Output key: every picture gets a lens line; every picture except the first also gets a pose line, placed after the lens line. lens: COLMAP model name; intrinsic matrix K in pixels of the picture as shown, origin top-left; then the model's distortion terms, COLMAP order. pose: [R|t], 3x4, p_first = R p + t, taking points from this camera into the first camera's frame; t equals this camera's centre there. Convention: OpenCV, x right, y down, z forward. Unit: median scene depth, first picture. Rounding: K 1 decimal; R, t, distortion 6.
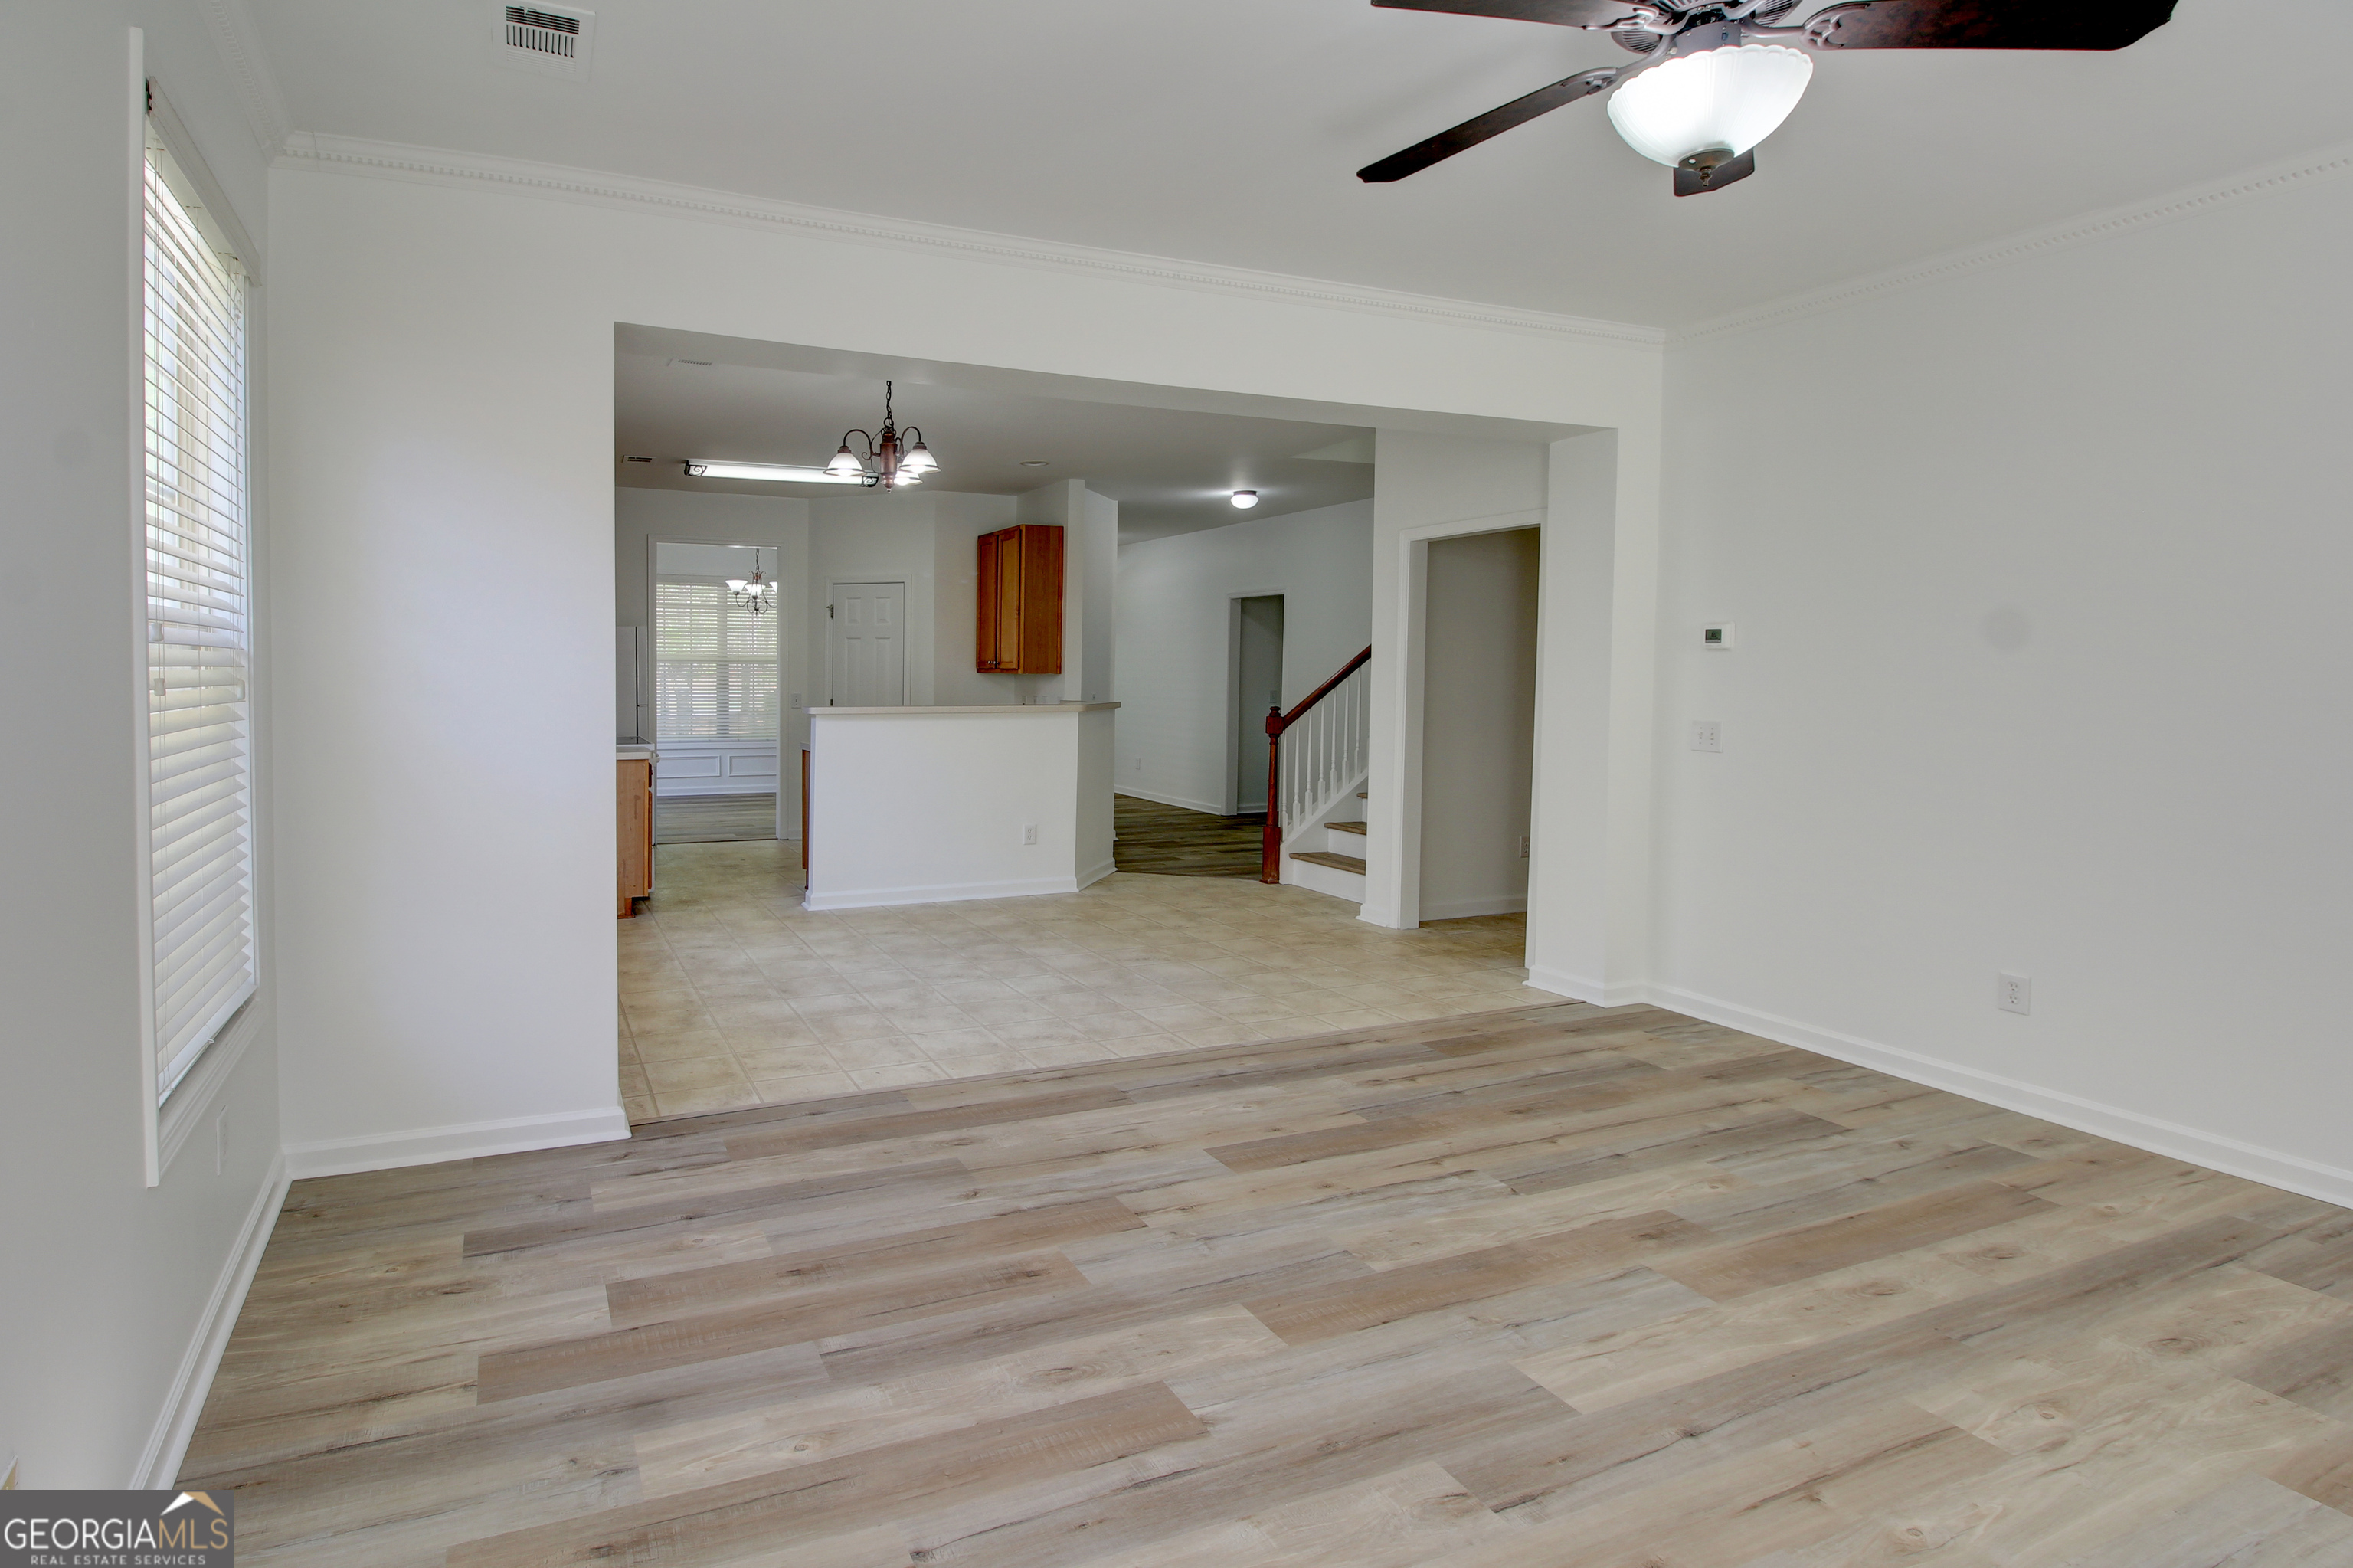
lens RADIAL K [[1335.0, 0, 1076.3], [0, 1335.0, 706.4], [0, 0, 1]] dist [0.002518, -0.022292]
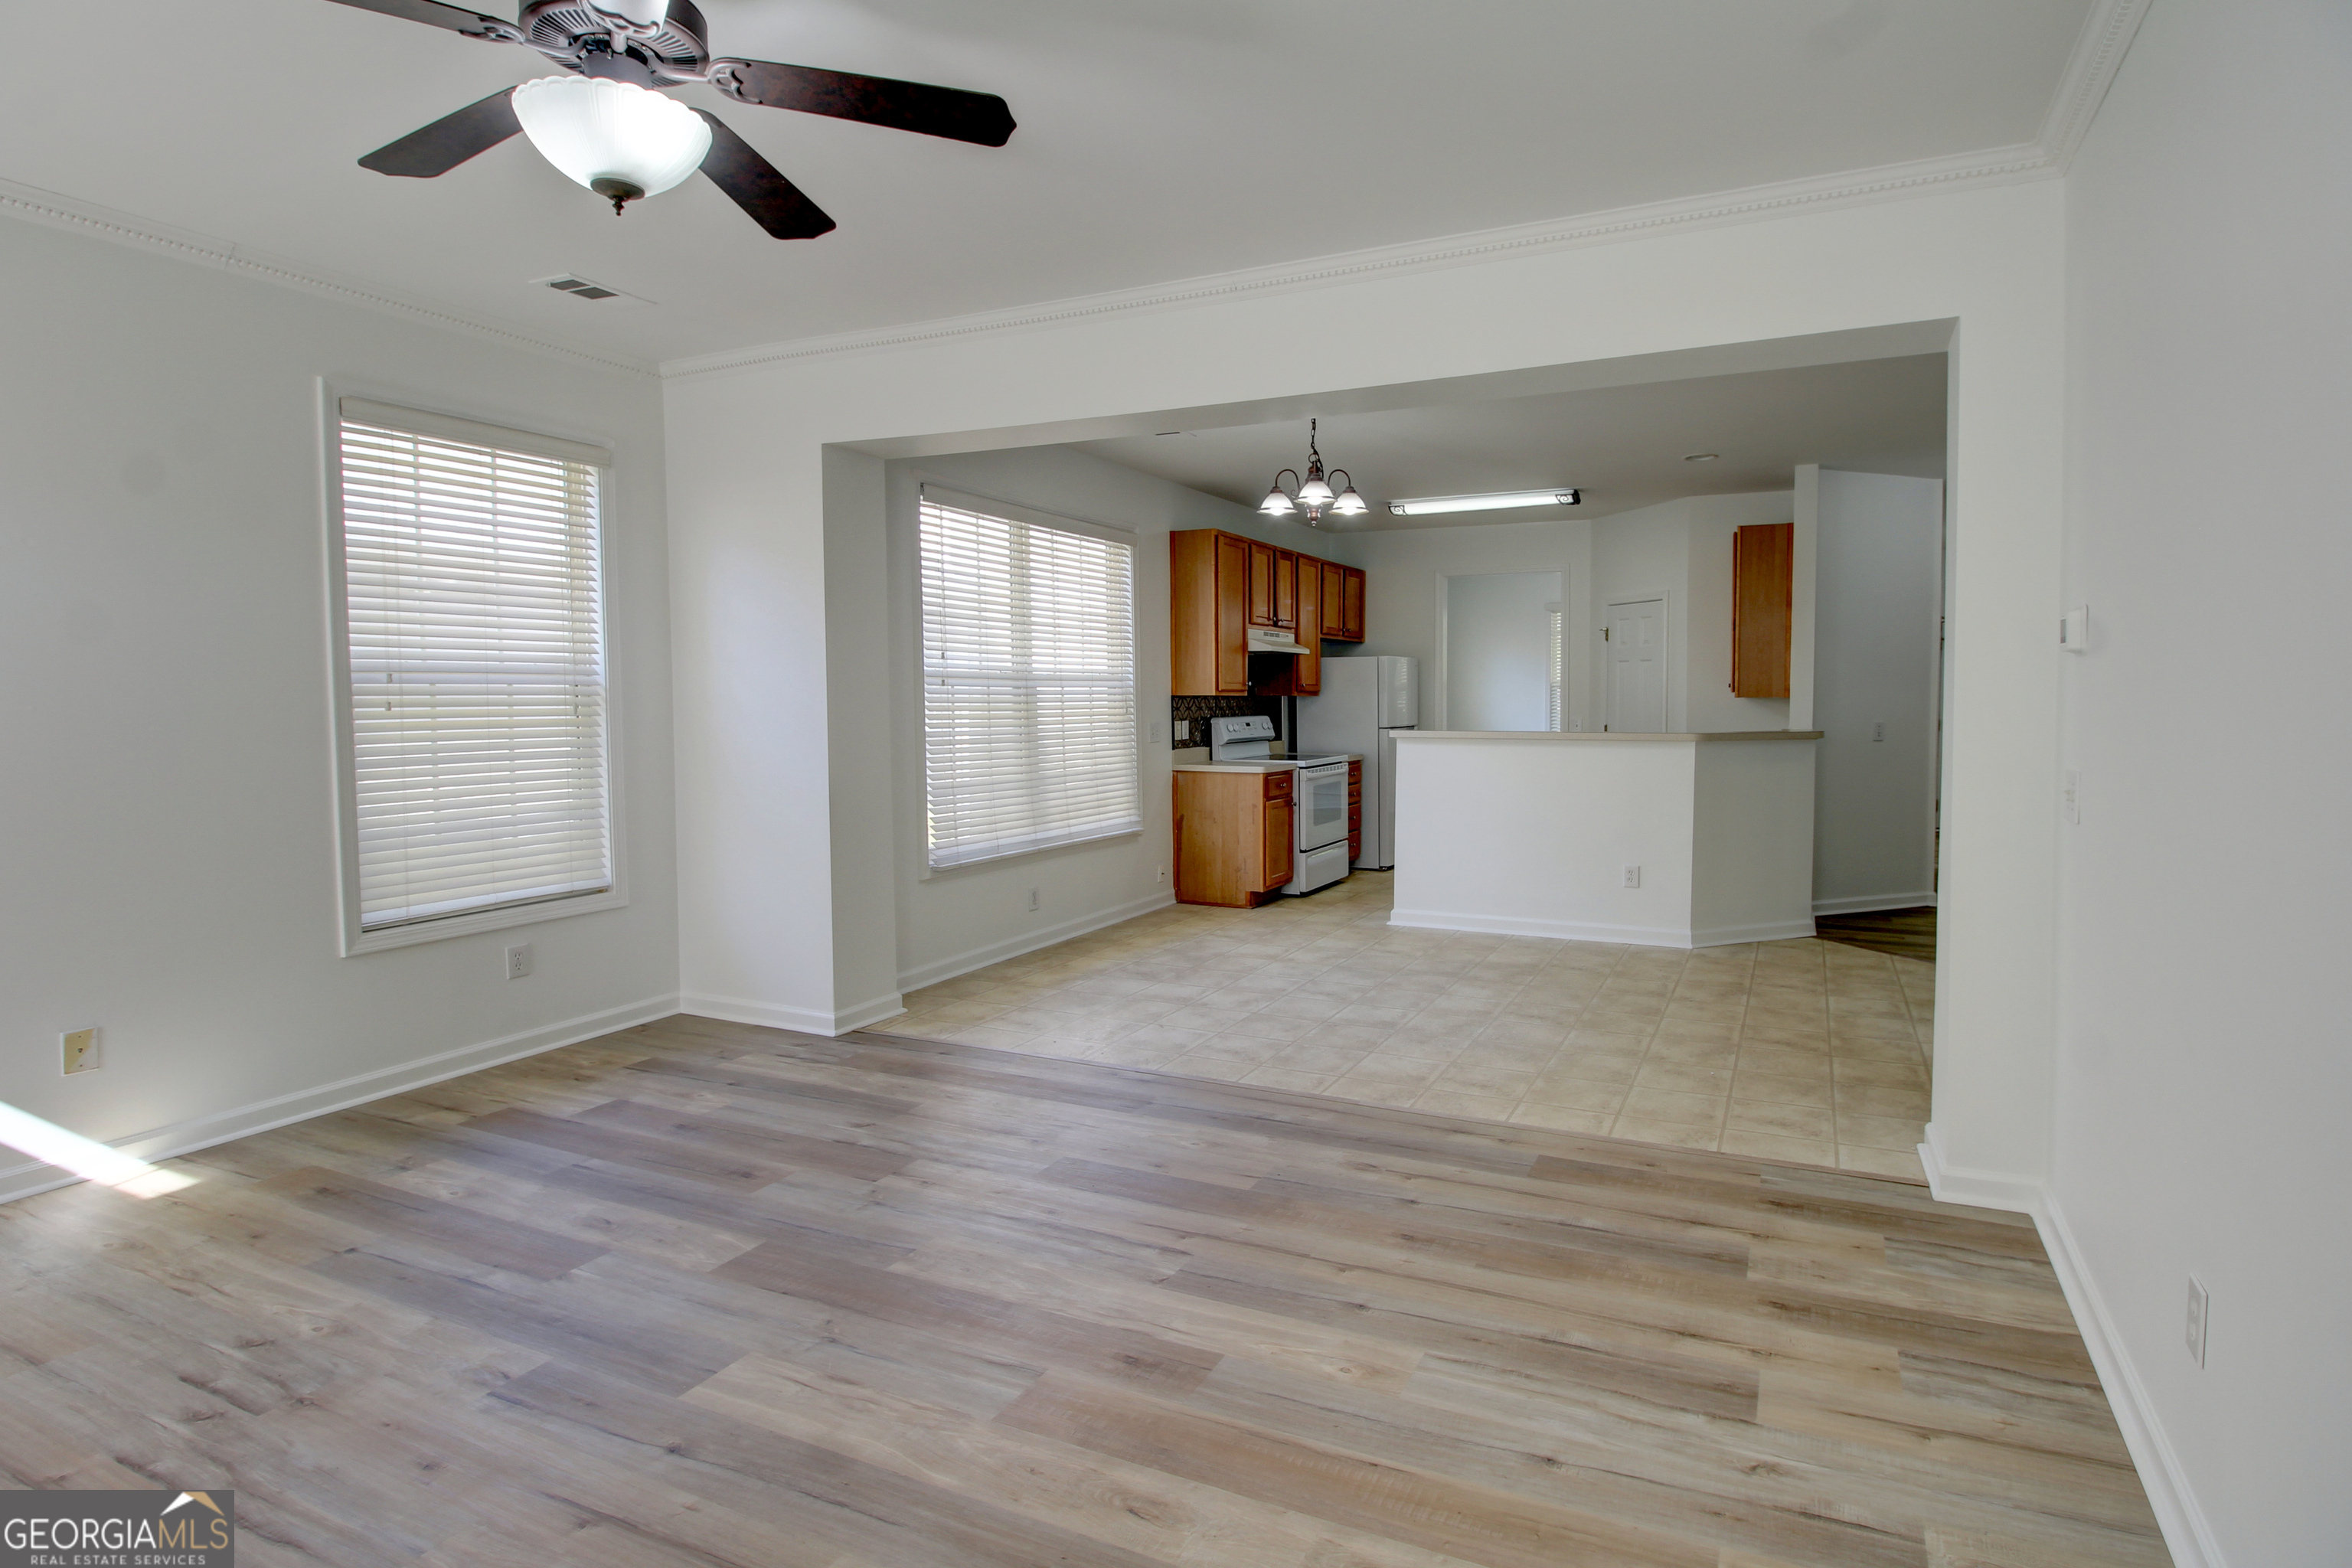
lens RADIAL K [[1323.0, 0, 1191.0], [0, 1323.0, 690.4], [0, 0, 1]] dist [0.002522, -0.021759]
pose [[0.628807, -0.008030, -0.777520, 0.798164], [-0.016717, 0.999576, -0.023843, -0.003796], [0.777382, 0.027990, 0.628406, 0.356812]]
